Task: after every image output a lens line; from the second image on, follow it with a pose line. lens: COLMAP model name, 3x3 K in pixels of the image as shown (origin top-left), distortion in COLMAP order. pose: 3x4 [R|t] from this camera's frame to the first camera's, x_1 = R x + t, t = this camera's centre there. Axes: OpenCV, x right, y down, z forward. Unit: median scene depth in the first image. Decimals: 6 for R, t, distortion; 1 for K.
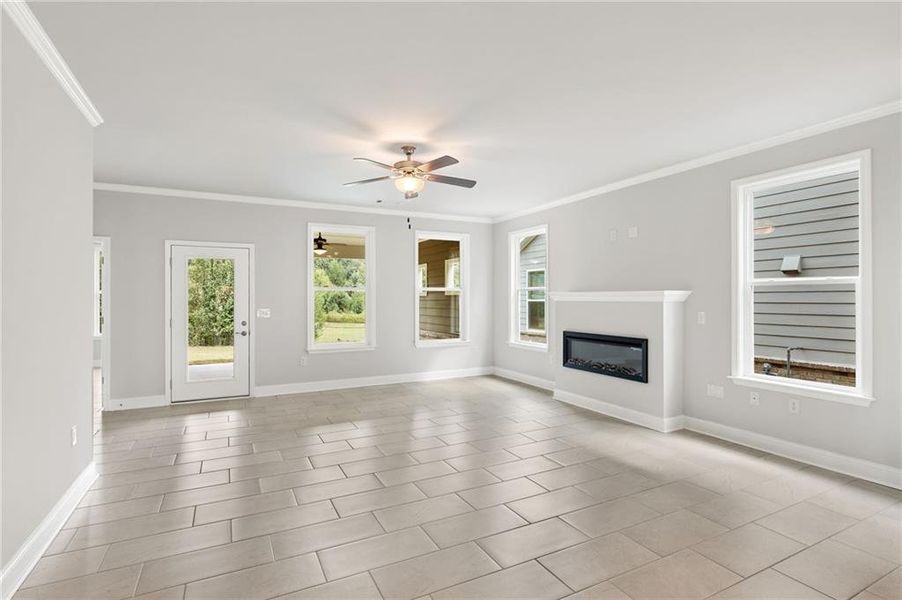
lens RADIAL K [[460.3, 0, 451.0], [0, 460.3, 300.0], [0, 0, 1]] dist [-0.000303, 0.000003]
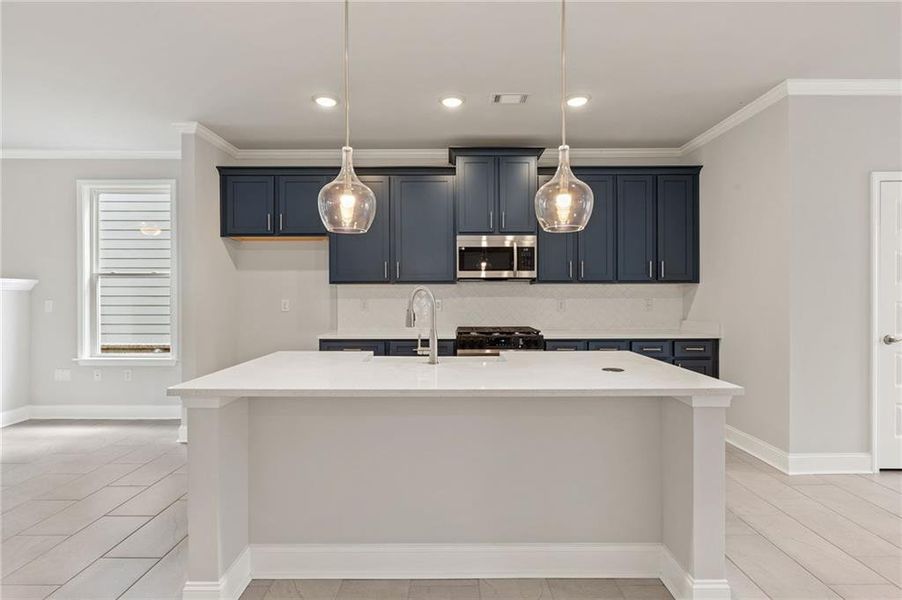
lens RADIAL K [[444.7, 0, 462.3], [0, 444.7, 297.8], [0, 0, 1]] dist [-0.001700, -0.000119]
pose [[0.444513, -0.002200, 0.895770, 0.043504], [0.003005, 0.999995, 0.000965, 0.013862], [-0.895768, 0.002263, 0.444517, -0.173330]]
